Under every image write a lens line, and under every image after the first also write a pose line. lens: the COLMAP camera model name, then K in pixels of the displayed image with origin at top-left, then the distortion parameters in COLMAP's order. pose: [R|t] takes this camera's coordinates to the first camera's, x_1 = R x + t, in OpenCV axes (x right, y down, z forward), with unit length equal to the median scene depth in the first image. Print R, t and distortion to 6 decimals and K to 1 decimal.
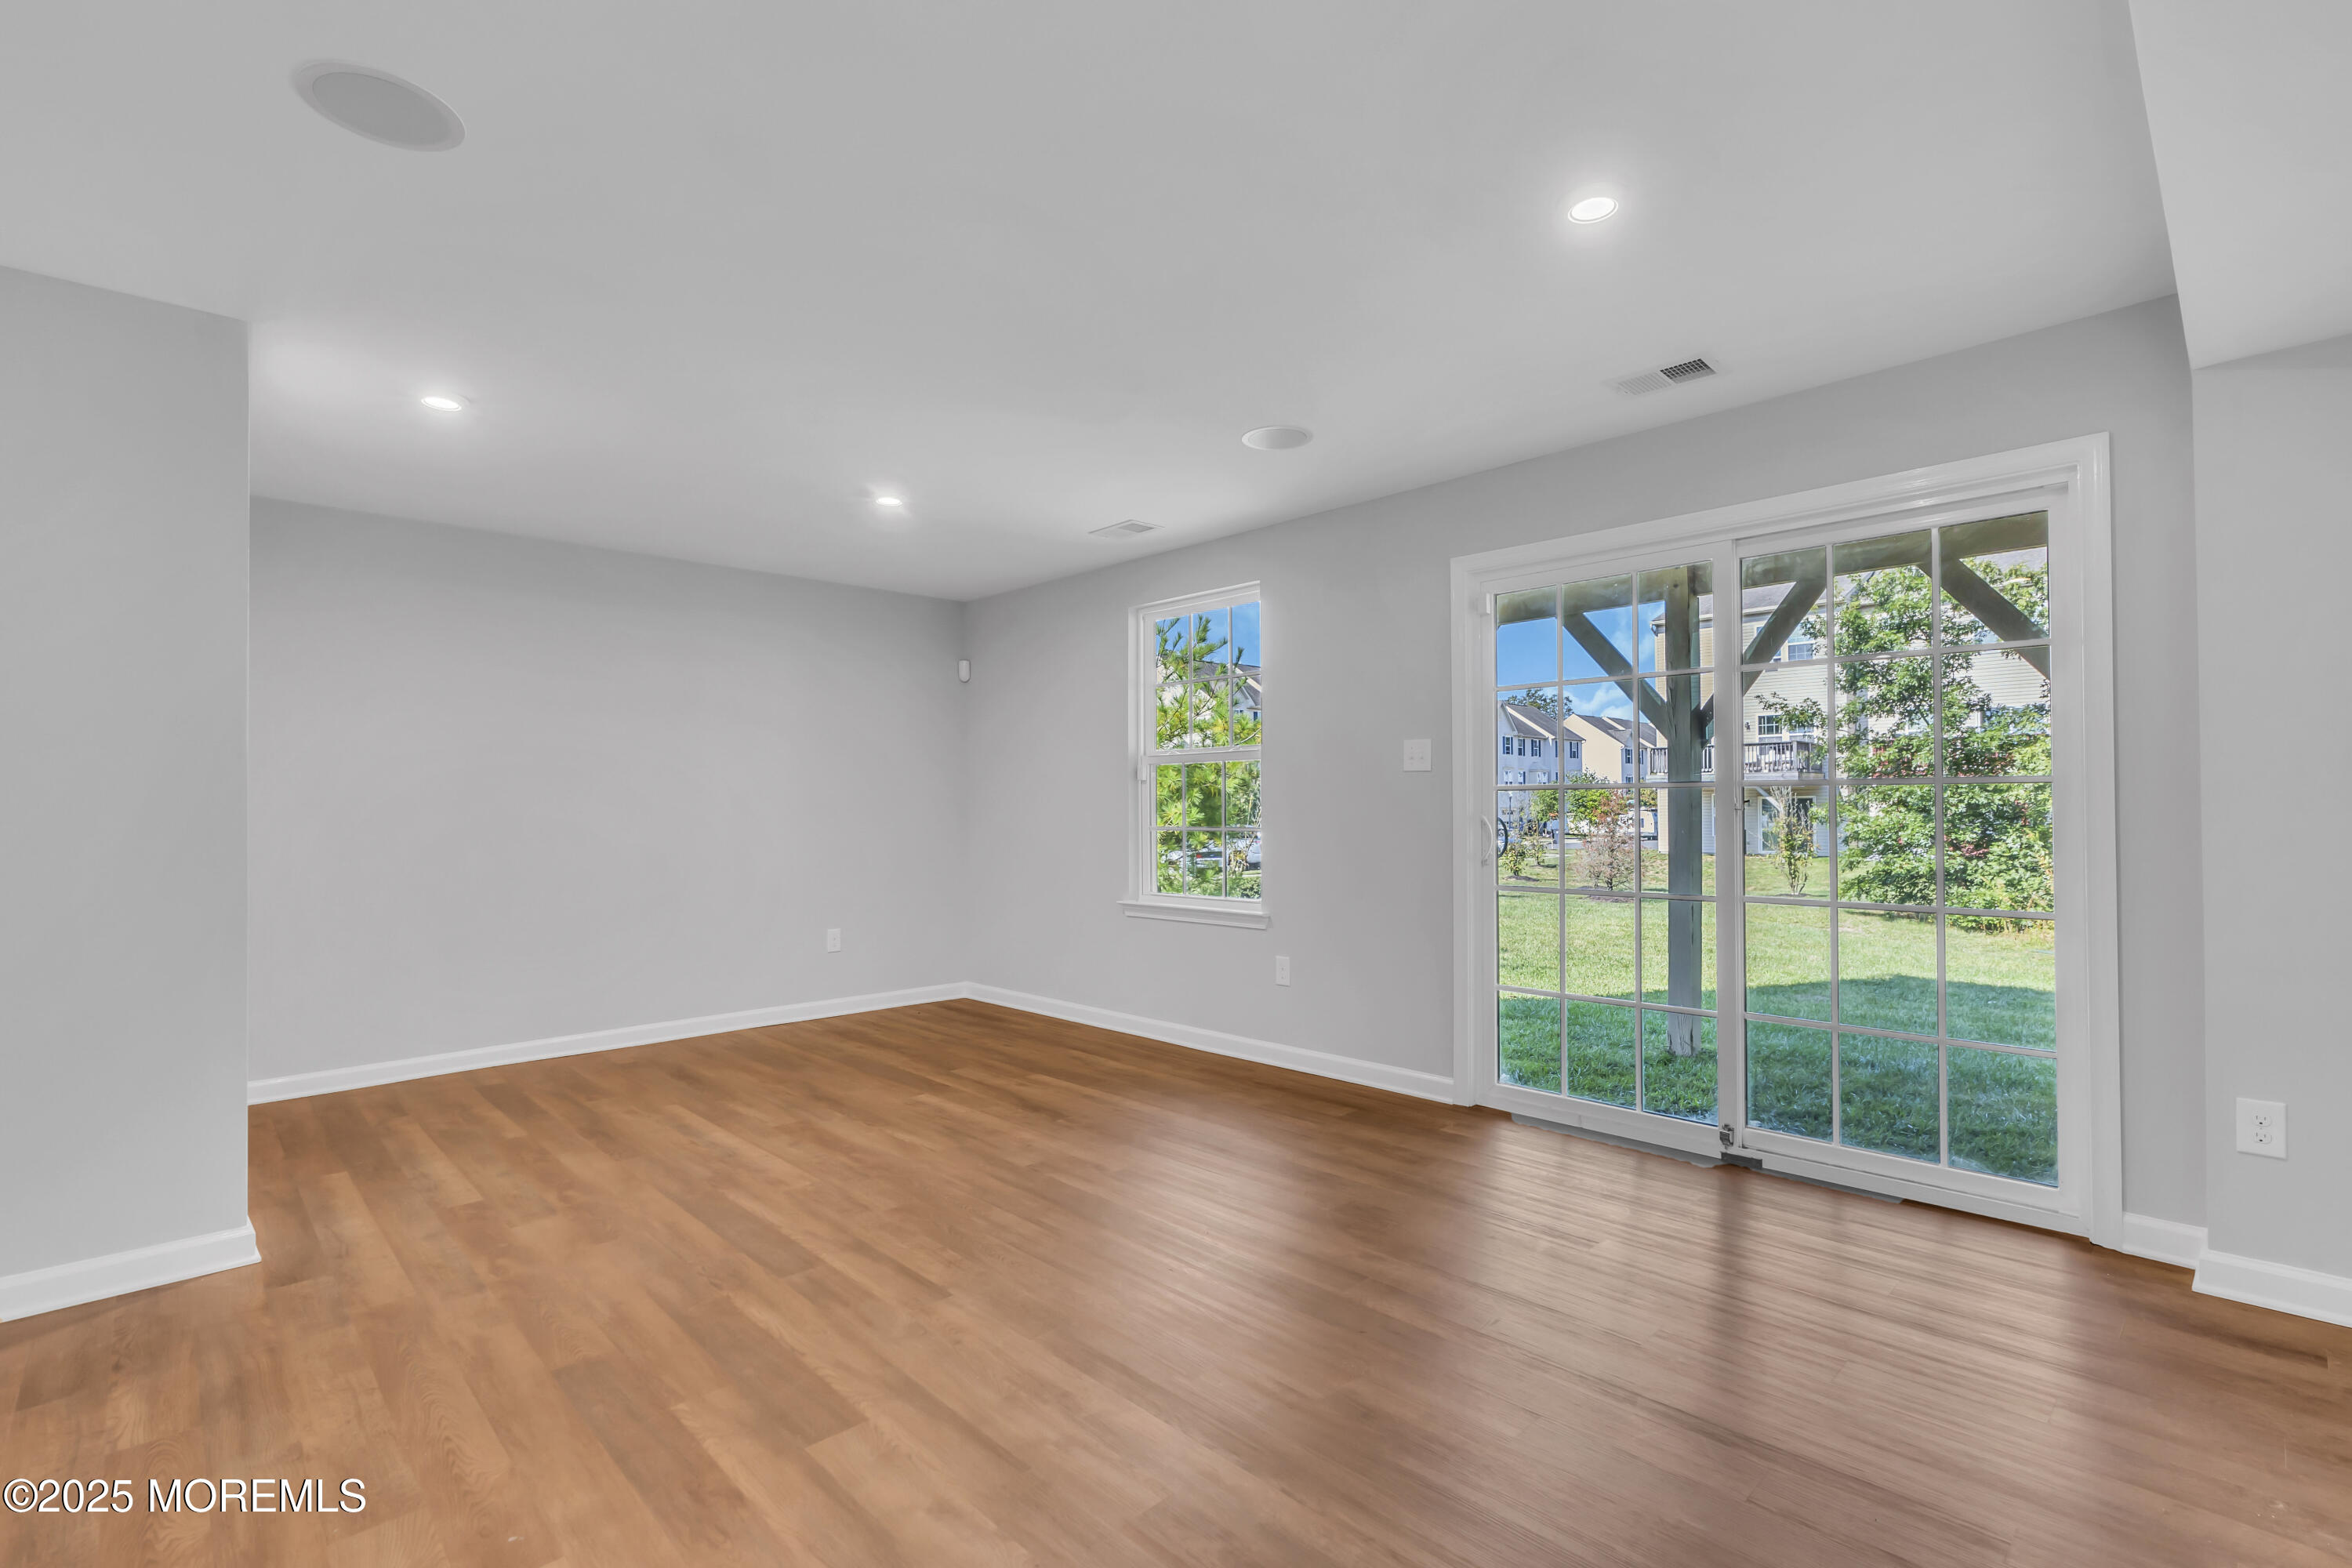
lens RADIAL K [[1070.3, 0, 1167.5], [0, 1070.3, 797.4], [0, 0, 1]] dist [-0.000950, 0.000153]
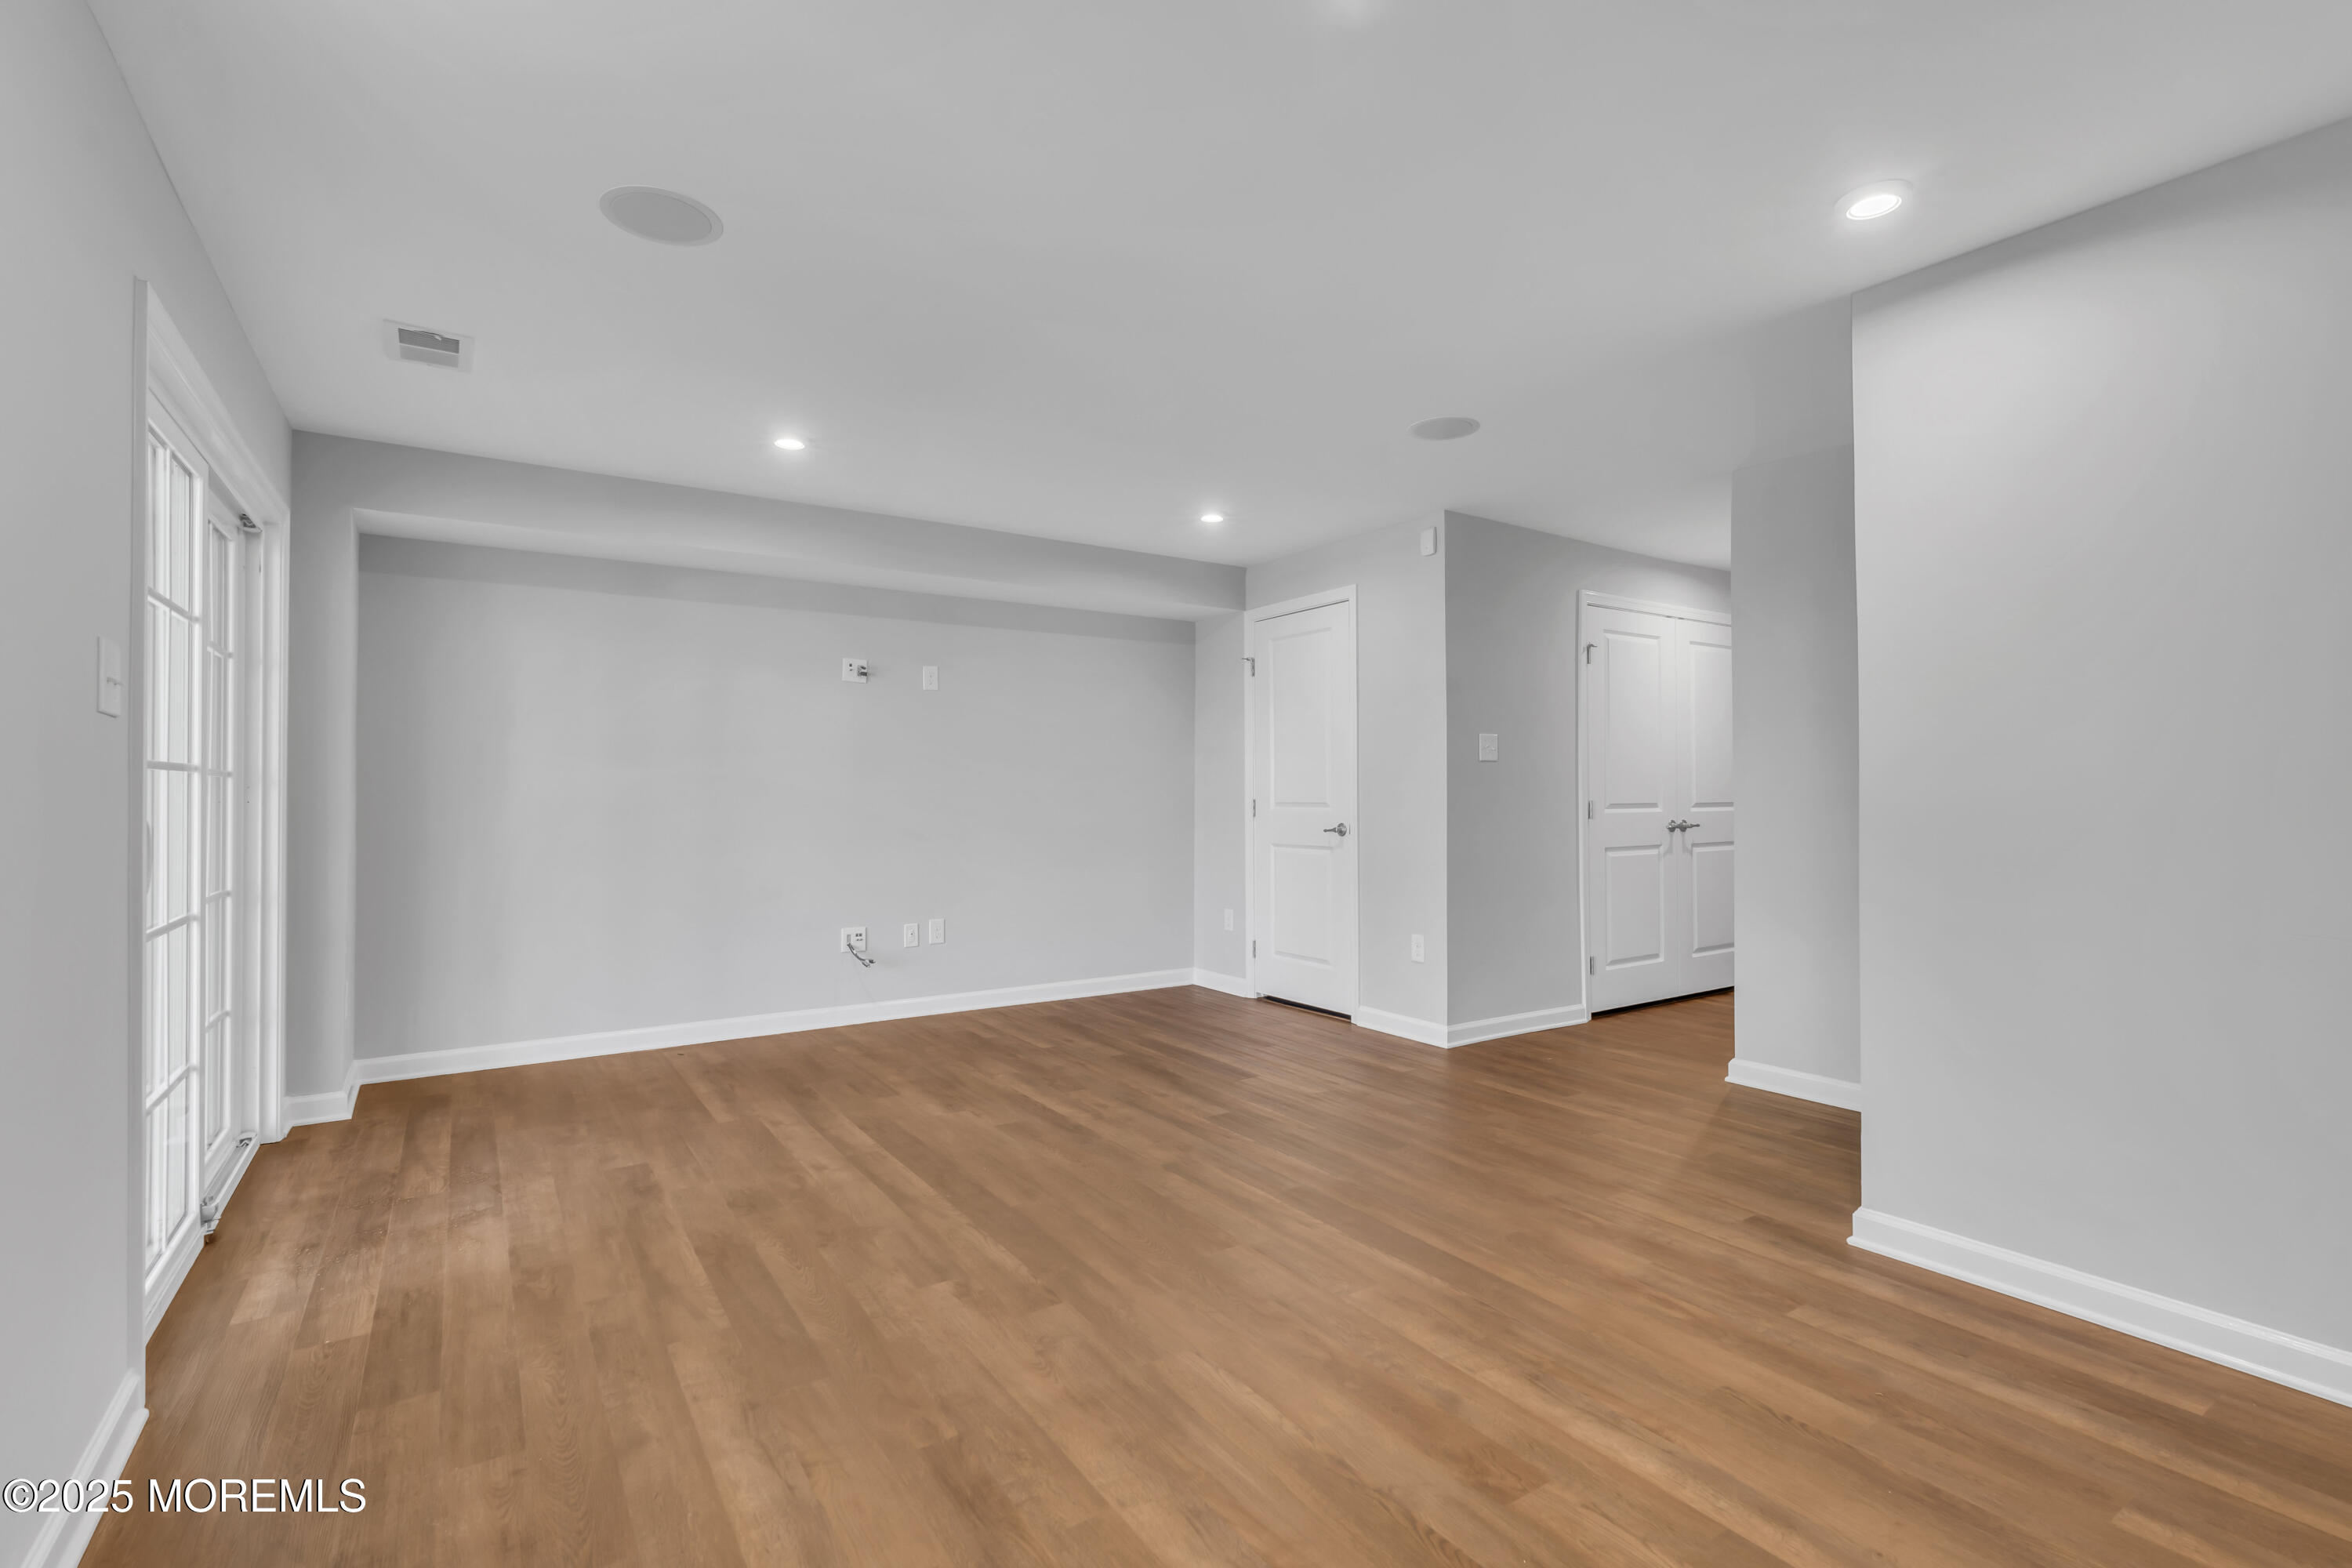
lens RADIAL K [[1070.3, 0, 1172.2], [0, 1070.3, 775.0], [0, 0, 1]] dist [-0.000950, 0.000153]
pose [[-0.983983, 0.012425, 0.177830, -0.386030], [0.008182, 0.999665, -0.024571, 0.020360], [-0.178076, -0.022723, -0.983754, 1.952851]]
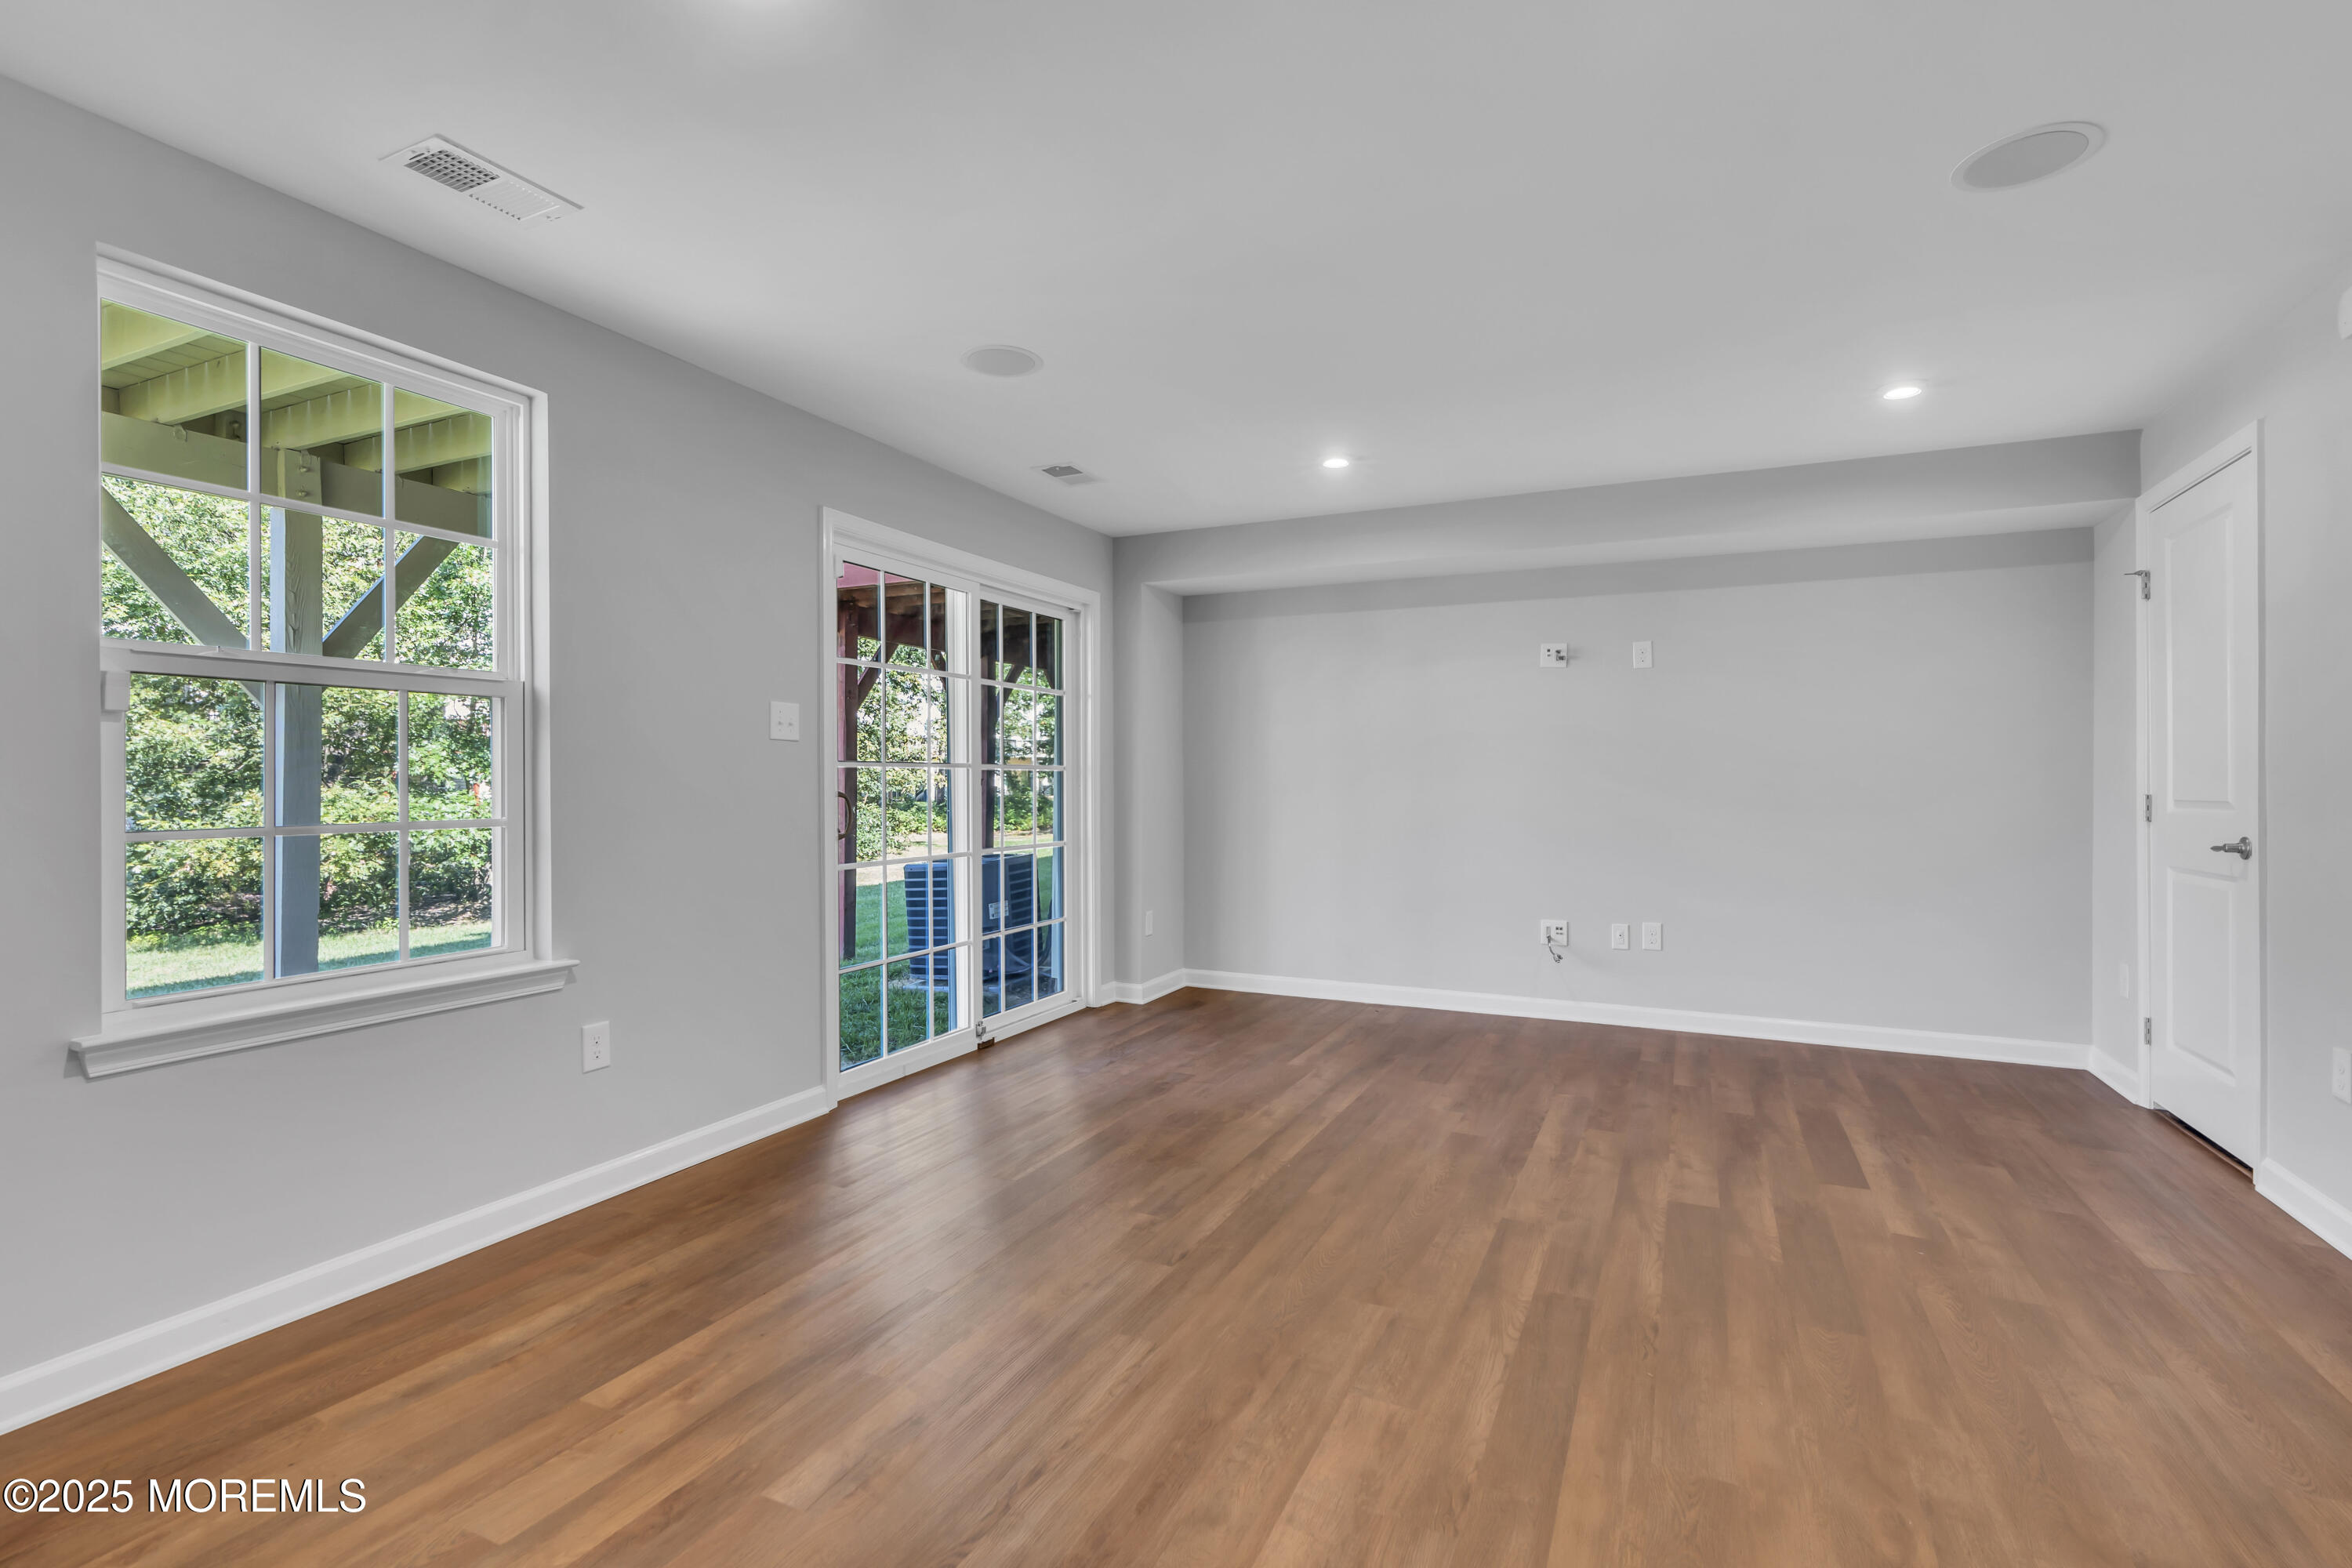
lens RADIAL K [[1070.3, 0, 1189.4], [0, 1070.3, 783.1], [0, 0, 1]] dist [-0.000950, 0.000153]
pose [[-0.360388, 0.005252, 0.932788, -0.958264], [-0.005149, 0.999958, -0.007620, 0.020188], [-0.932788, -0.007549, -0.360346, 1.458029]]
